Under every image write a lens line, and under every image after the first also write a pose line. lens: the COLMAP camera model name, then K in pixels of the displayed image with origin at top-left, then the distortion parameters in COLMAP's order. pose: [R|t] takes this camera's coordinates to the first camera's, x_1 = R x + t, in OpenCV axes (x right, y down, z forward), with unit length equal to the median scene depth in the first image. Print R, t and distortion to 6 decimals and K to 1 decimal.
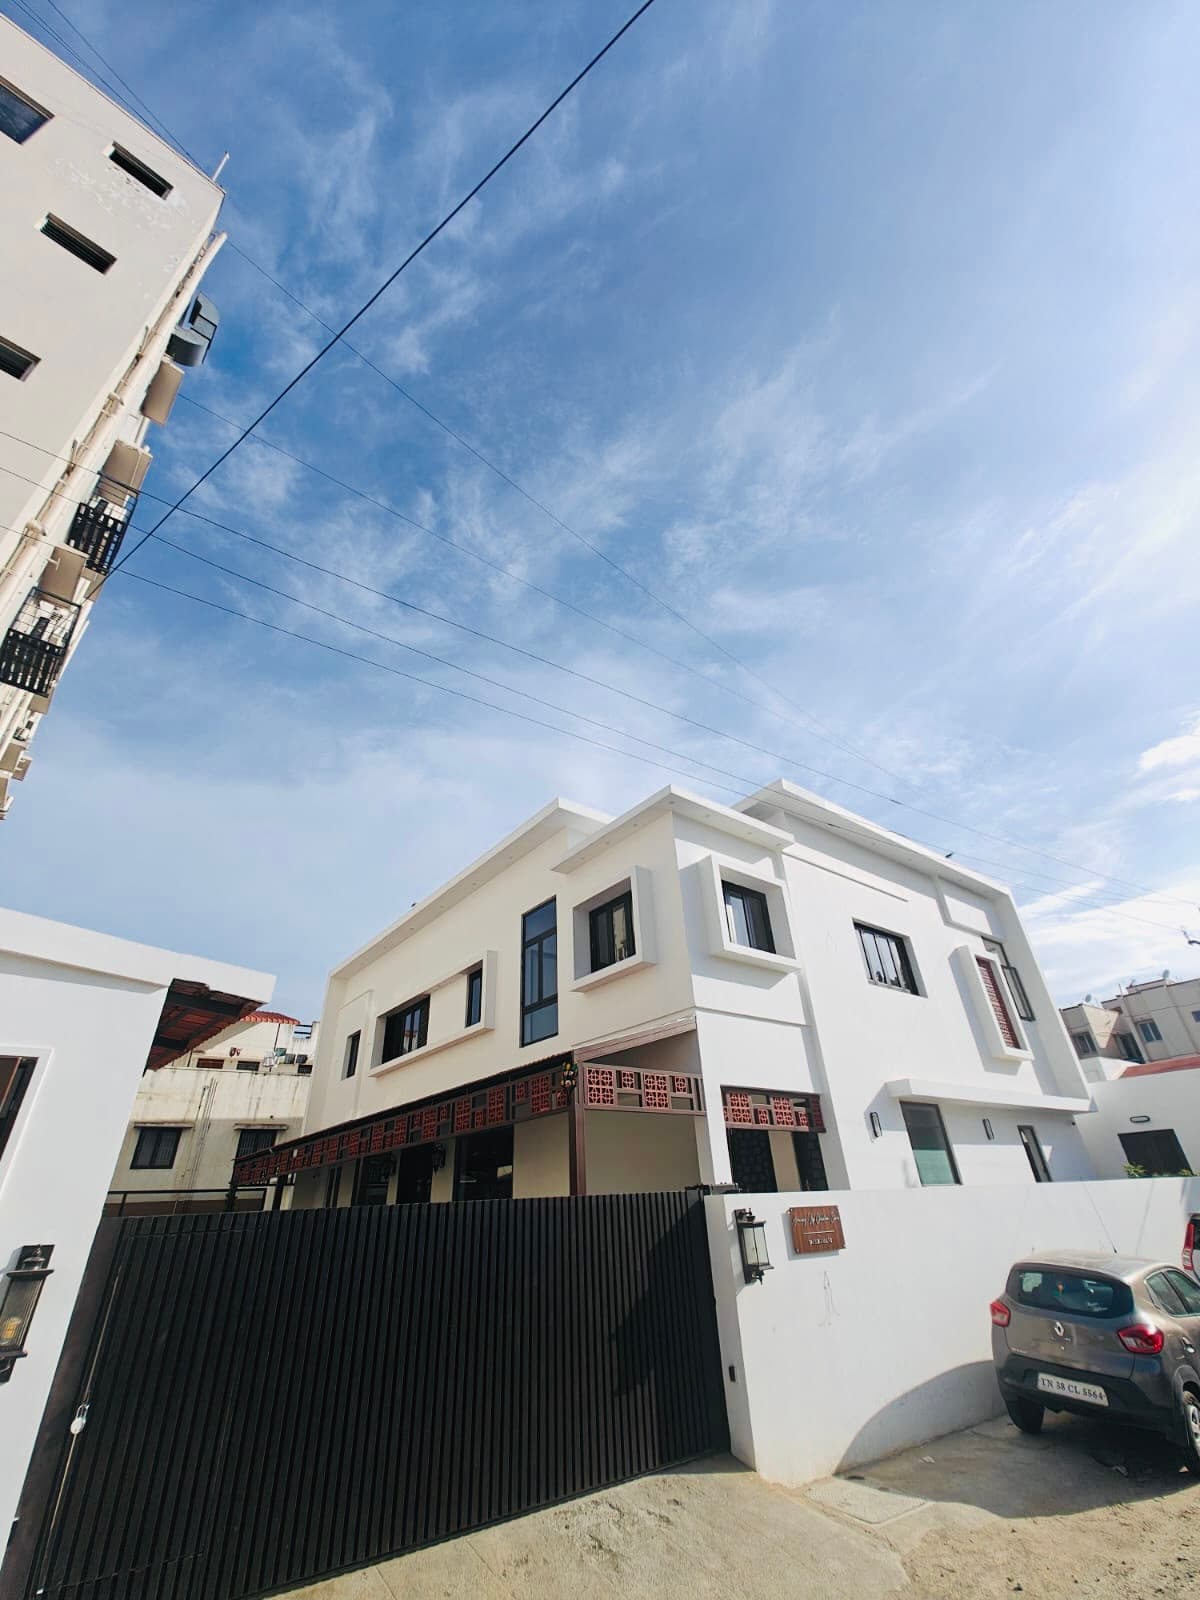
lens RADIAL K [[669.1, 0, 603.3], [0, 669.1, 800.6], [0, 0, 1]] dist [0.016589, -0.007238]
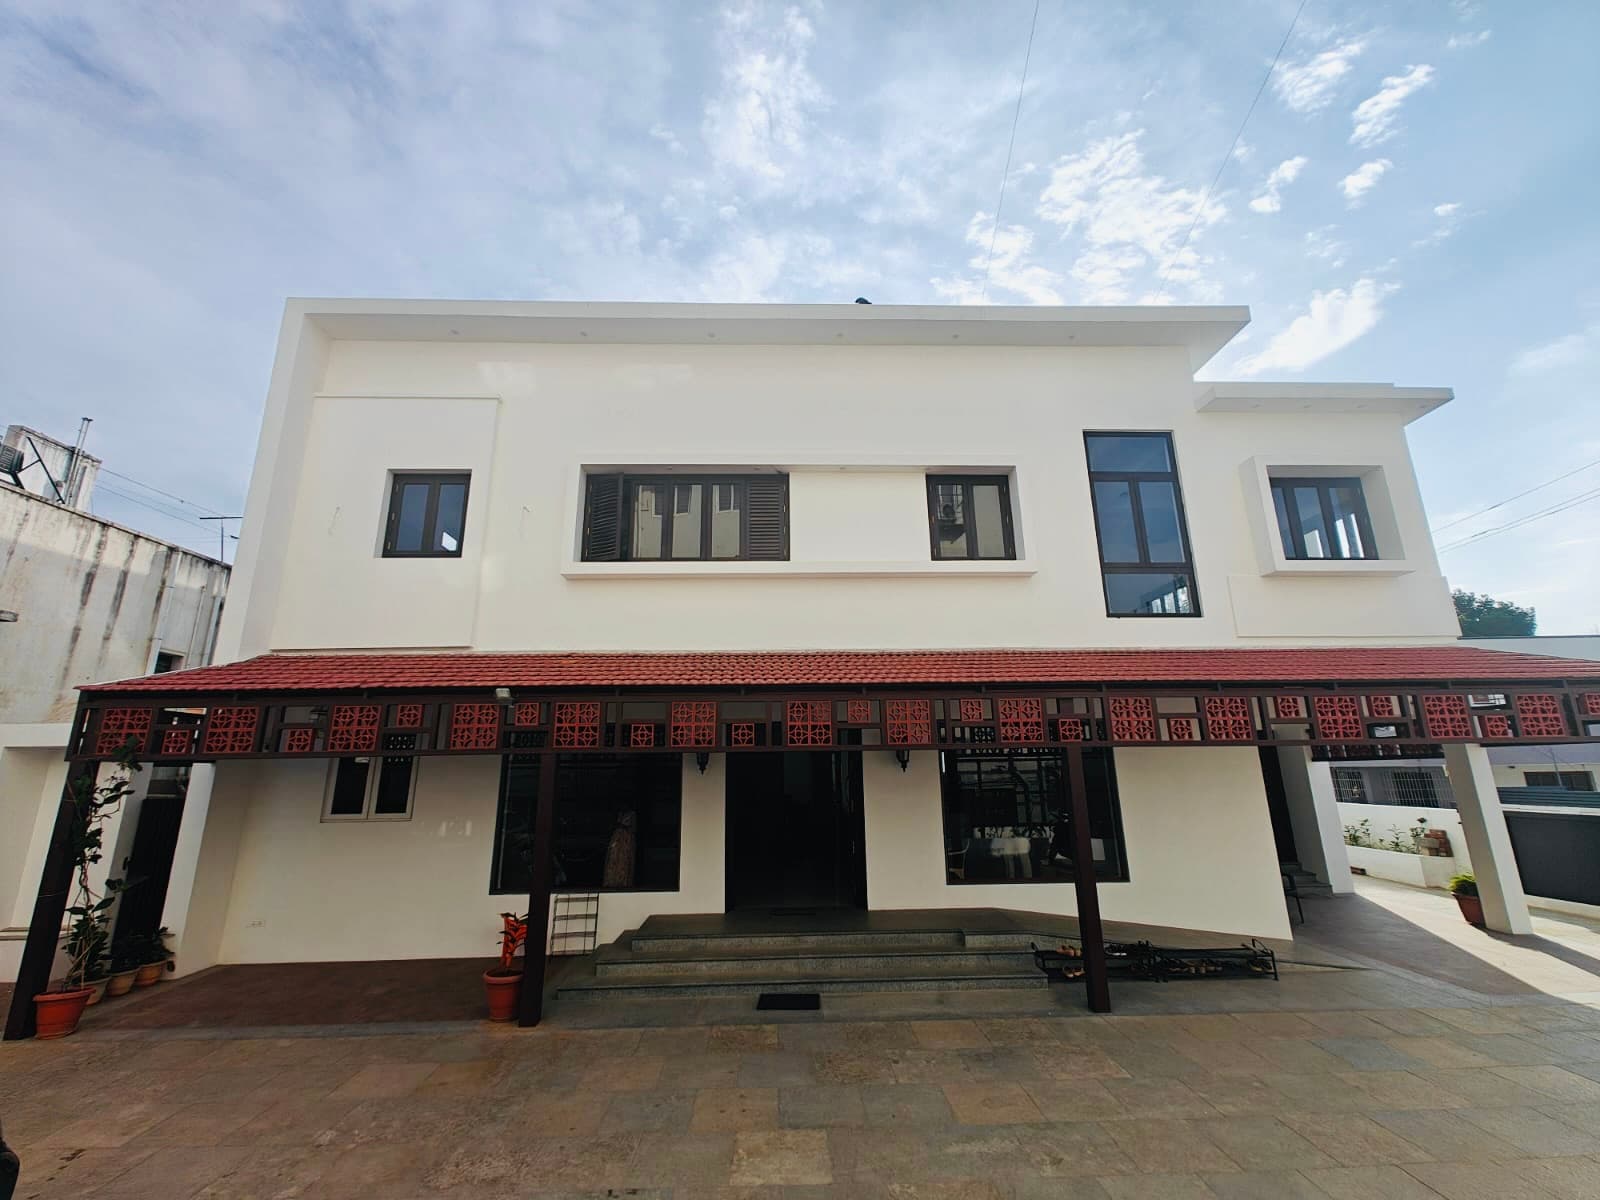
lens RADIAL K [[669.1, 0, 803.5], [0, 669.1, 602.7], [0, 0, 1]] dist [0.016589, -0.007238]
pose [[0.597685, 0.226630, 0.769033, -1.019446], [-0.424539, 0.903160, 0.063791, 0.536842], [-0.680102, -0.364611, 0.636018, 0.944450]]
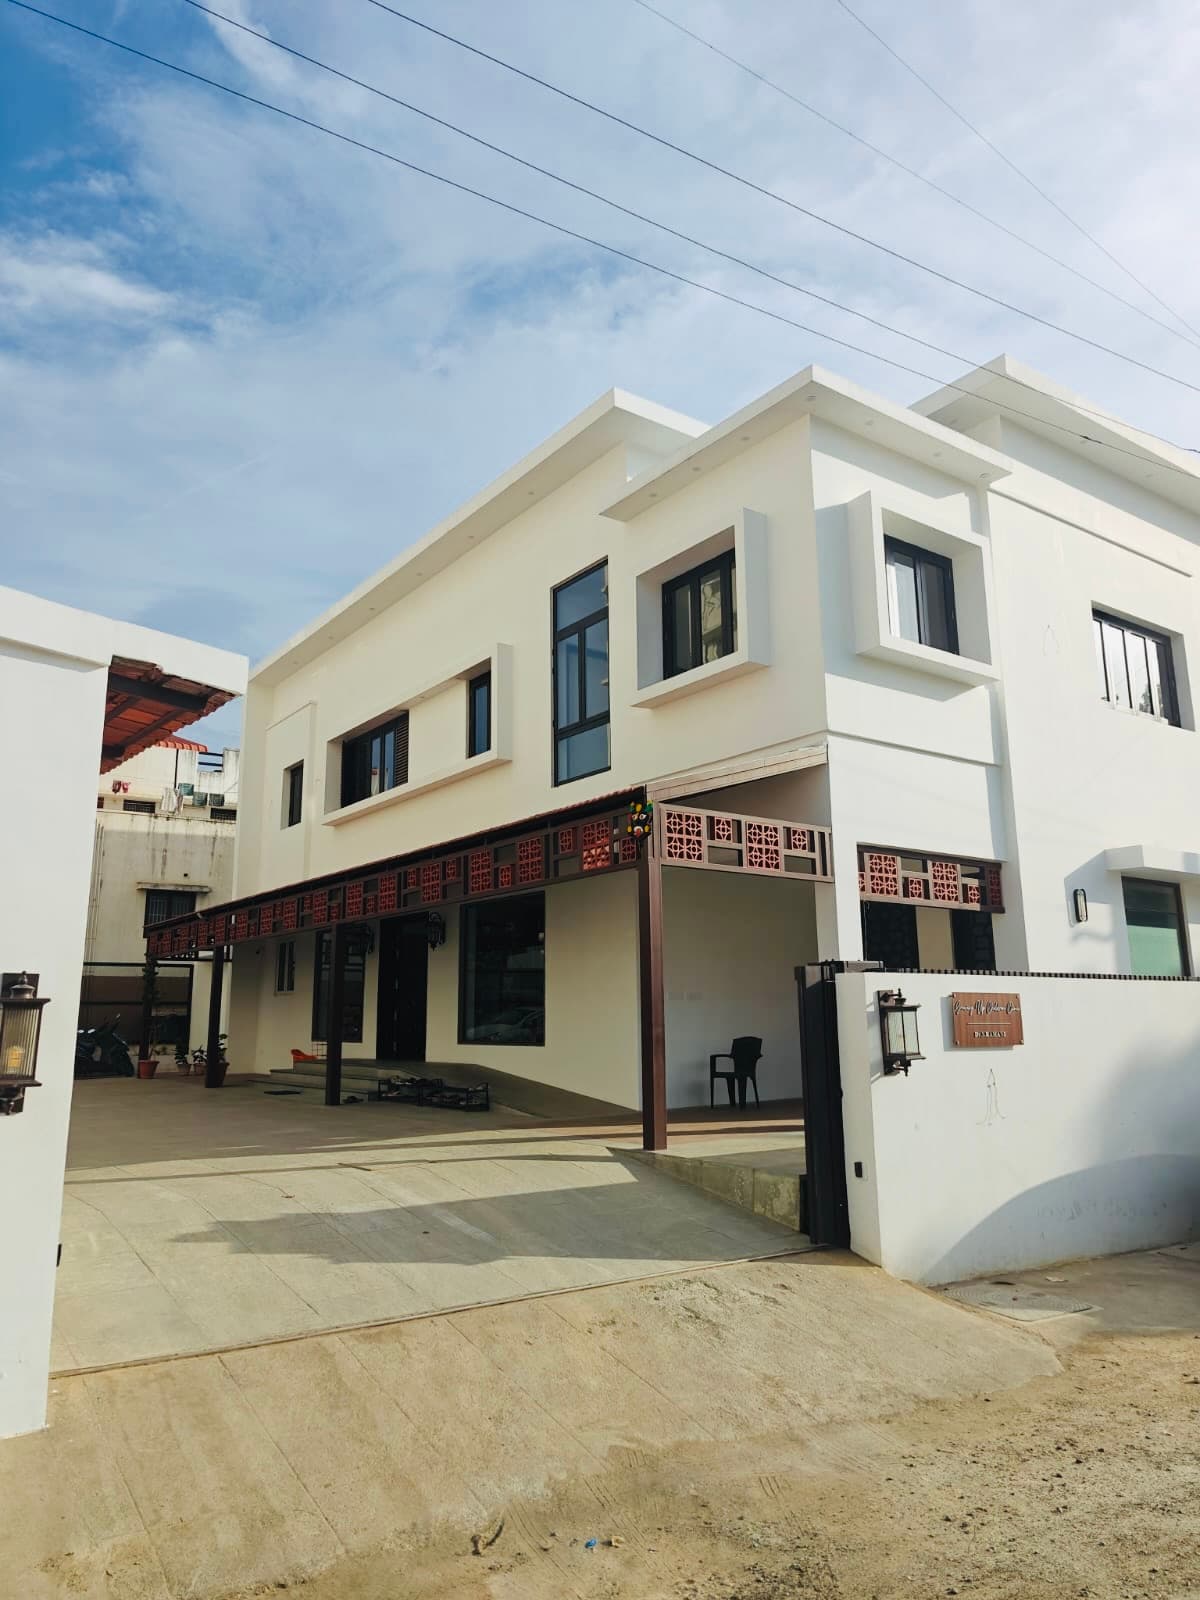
lens RADIAL K [[1096.6, 0, 591.1], [0, 1096.6, 795.6], [0, 0, 1]] dist [0.048348, -0.050541]
pose [[0.998188, 0.026233, -0.054145, -0.030453], [-0.006285, 0.940480, 0.339791, 0.003595], [0.059836, -0.338836, 0.938941, -0.037165]]
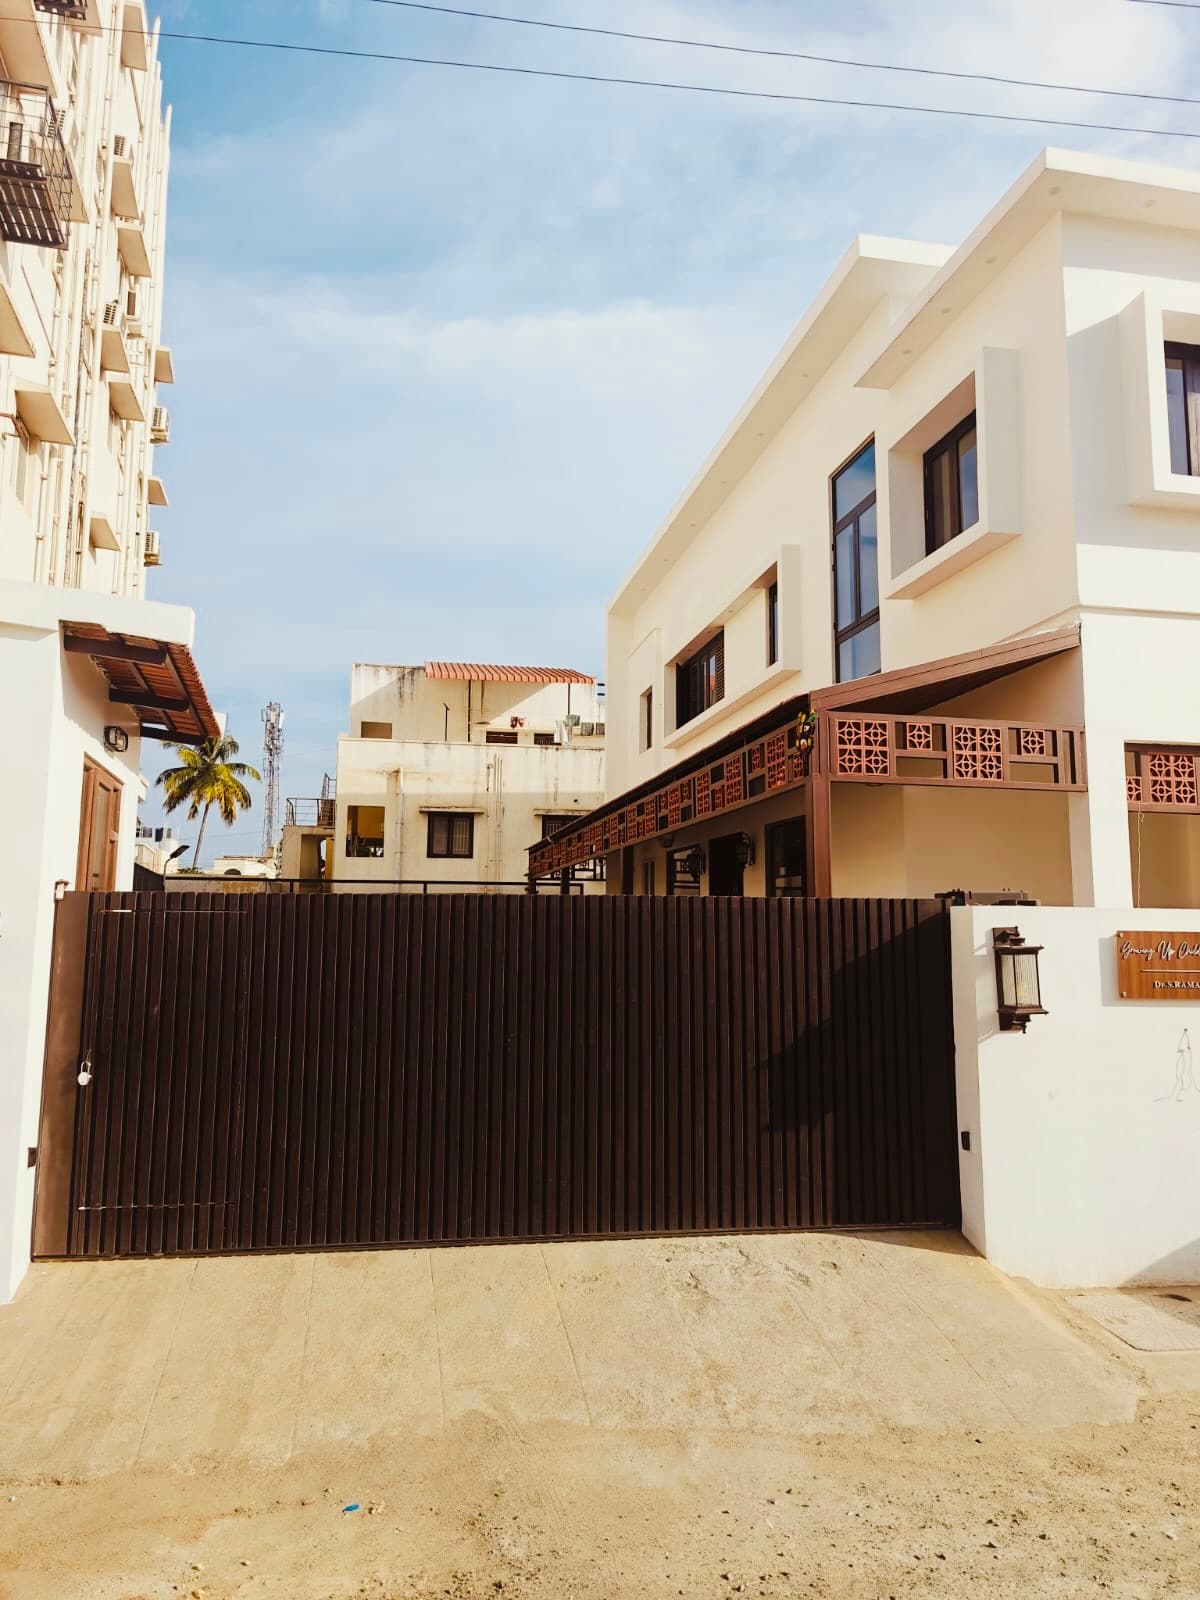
lens RADIAL K [[1102.6, 0, 601.8], [0, 1102.6, 793.9], [0, 0, 1]] dist [0.039545, -0.043116]
pose [[0.889657, -0.005875, -0.456592, 0.183605], [0.195728, 0.908308, 0.369684, 0.038988], [0.412555, -0.418260, 0.809232, 0.062544]]
